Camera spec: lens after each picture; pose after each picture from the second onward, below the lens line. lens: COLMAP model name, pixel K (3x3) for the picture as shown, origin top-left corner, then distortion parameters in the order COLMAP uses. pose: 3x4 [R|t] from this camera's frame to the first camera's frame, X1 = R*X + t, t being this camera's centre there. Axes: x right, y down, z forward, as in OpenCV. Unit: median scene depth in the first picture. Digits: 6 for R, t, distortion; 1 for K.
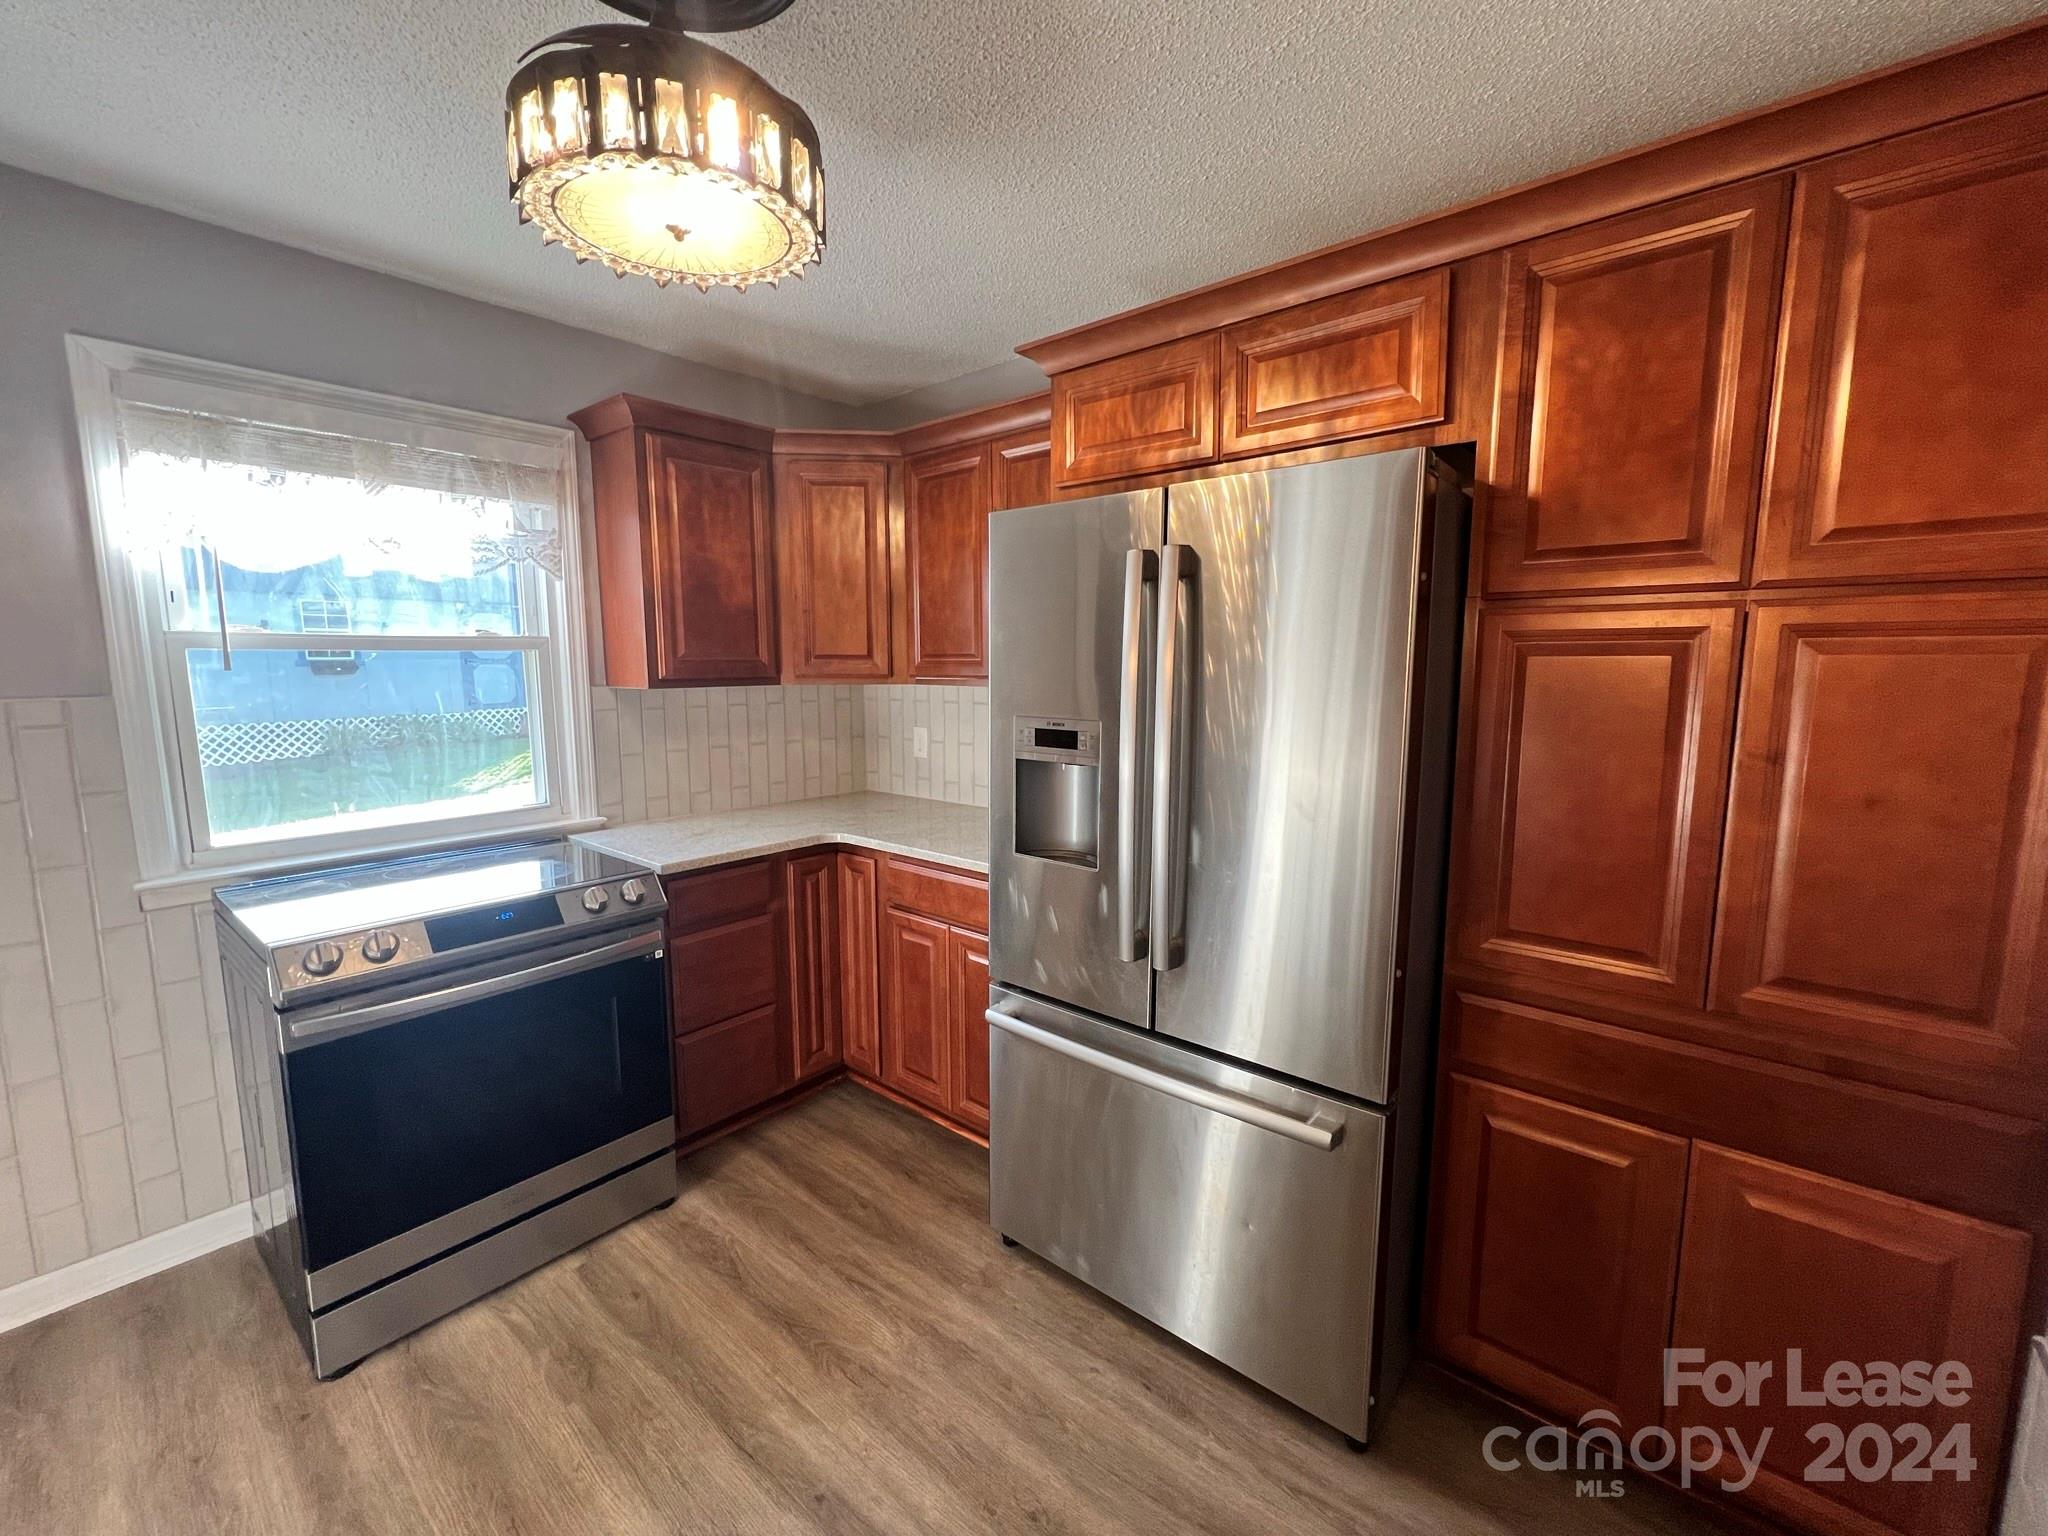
lens RADIAL K [[836.2, 0, 1025.9], [0, 836.2, 767.4], [0, 0, 1]] dist [-0.002784, 0.000607]
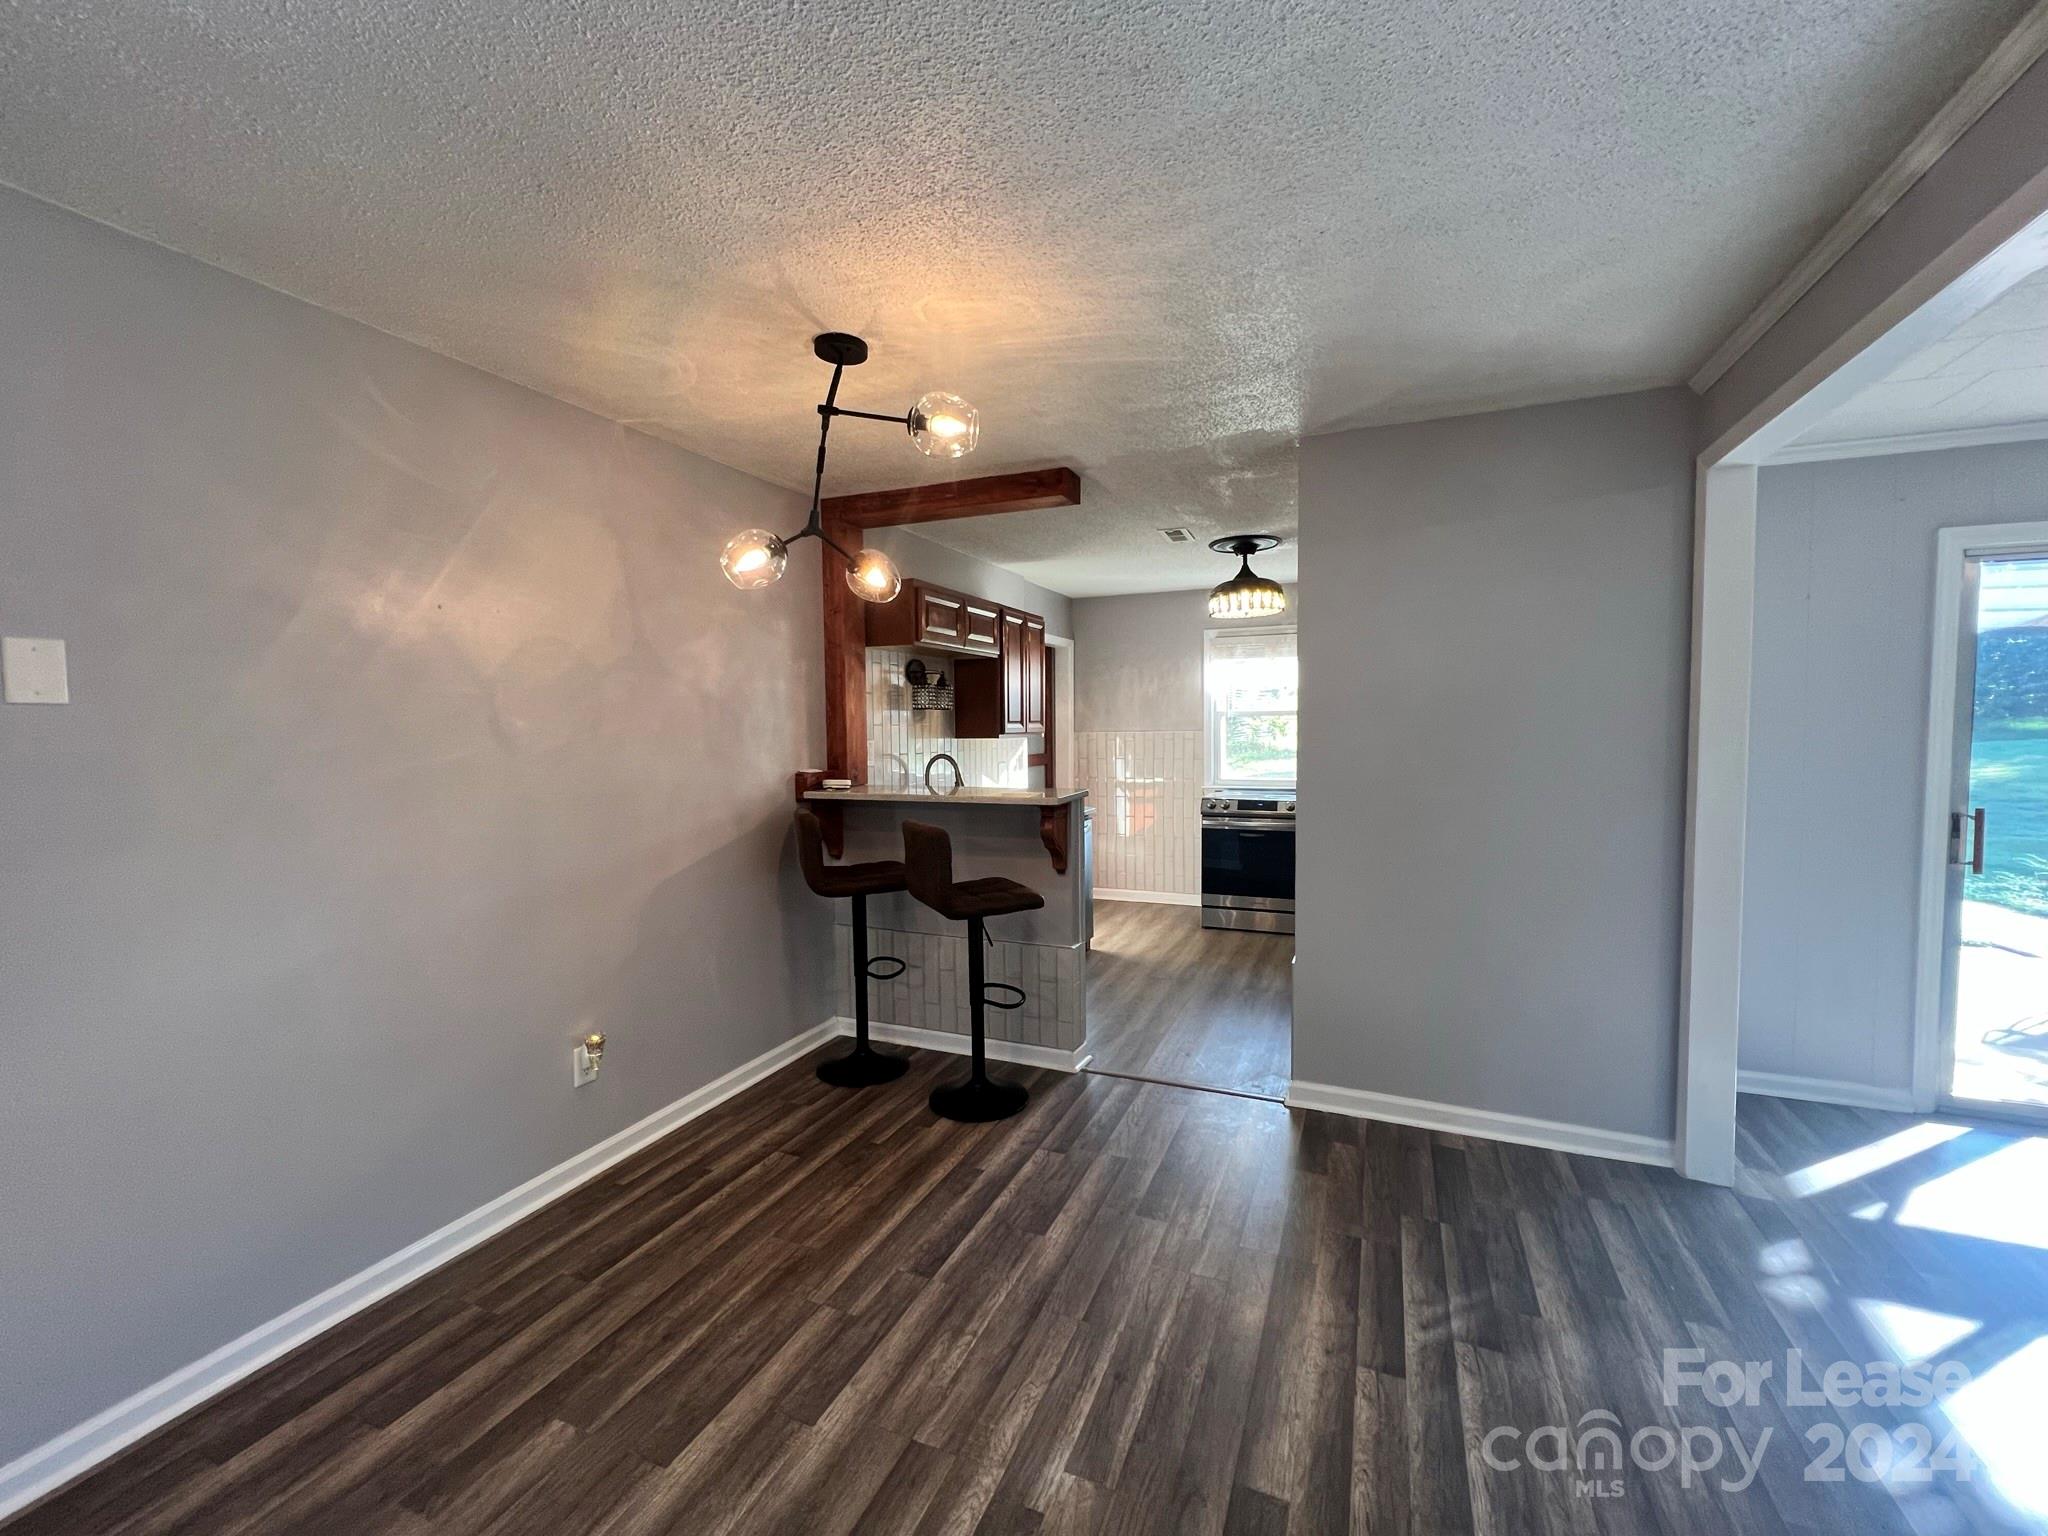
lens RADIAL K [[836.2, 0, 1025.9], [0, 836.2, 767.4], [0, 0, 1]] dist [-0.002784, 0.000607]
pose [[0.295867, 0.048773, -0.953983, 1.689505], [-0.109700, 0.993823, 0.016788, 0.075049], [0.948909, 0.099685, 0.299390, -0.605696]]
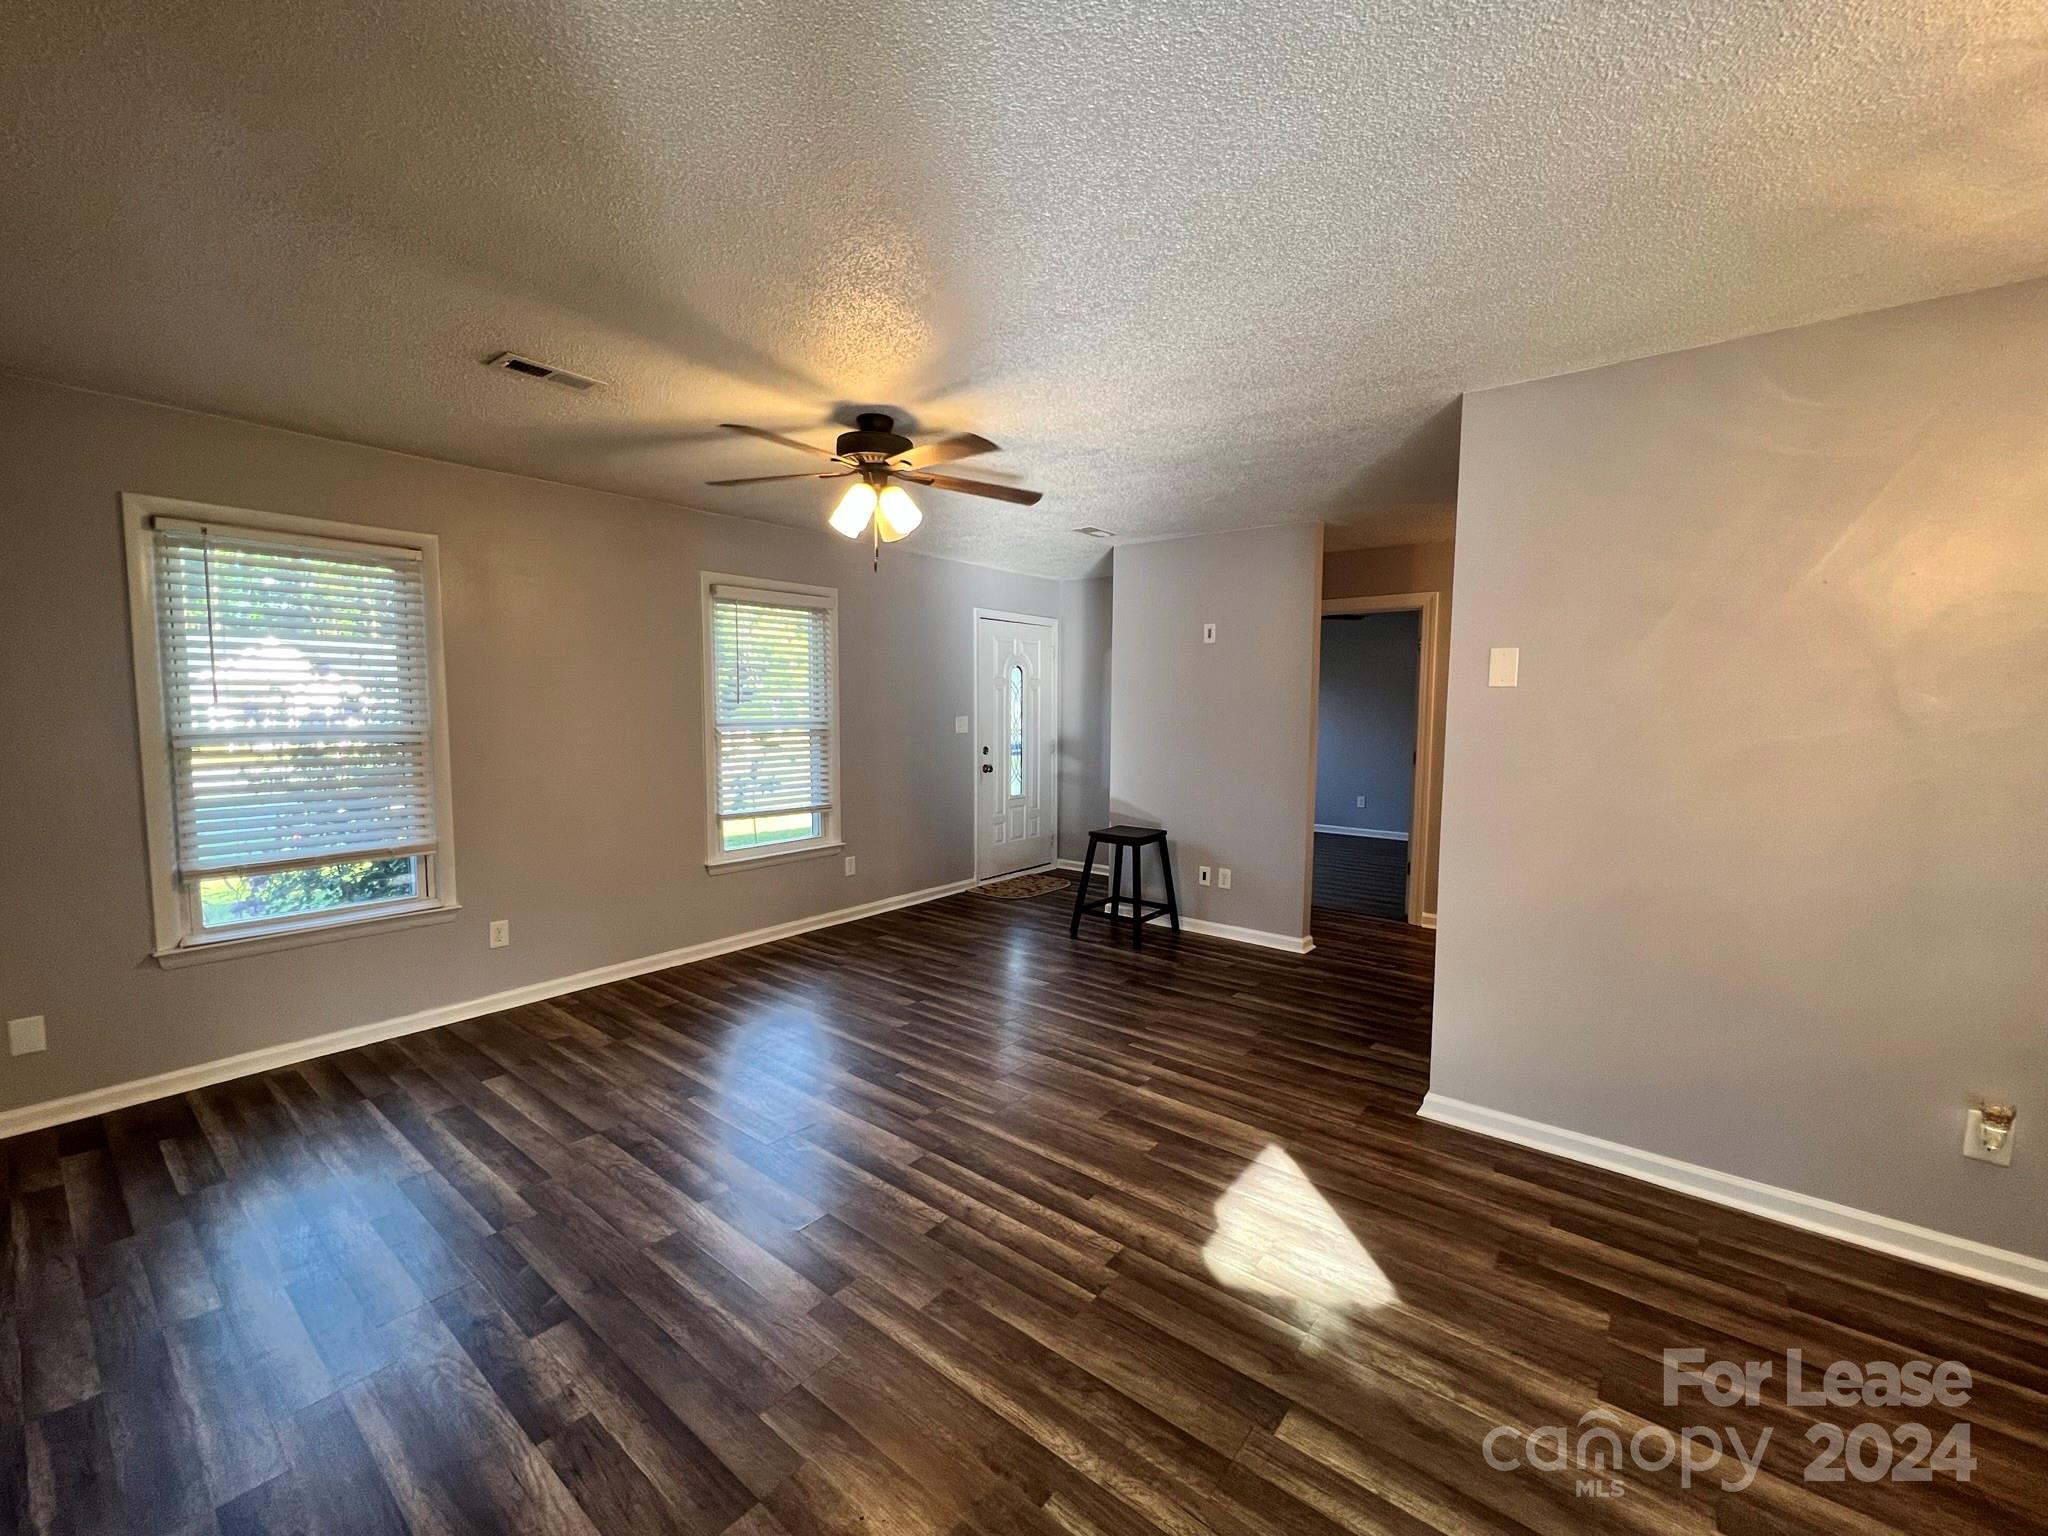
lens RADIAL K [[823.6, 0, 1024.0], [0, 823.6, 768.0], [0, 0, 1]] dist [0.001155, 0.000291]
pose [[-0.999672, -0.004894, -0.025135, 1.490244], [-0.009922, 0.978913, 0.204037, 0.004648], [0.023607, 0.204219, -0.978640, -0.013304]]
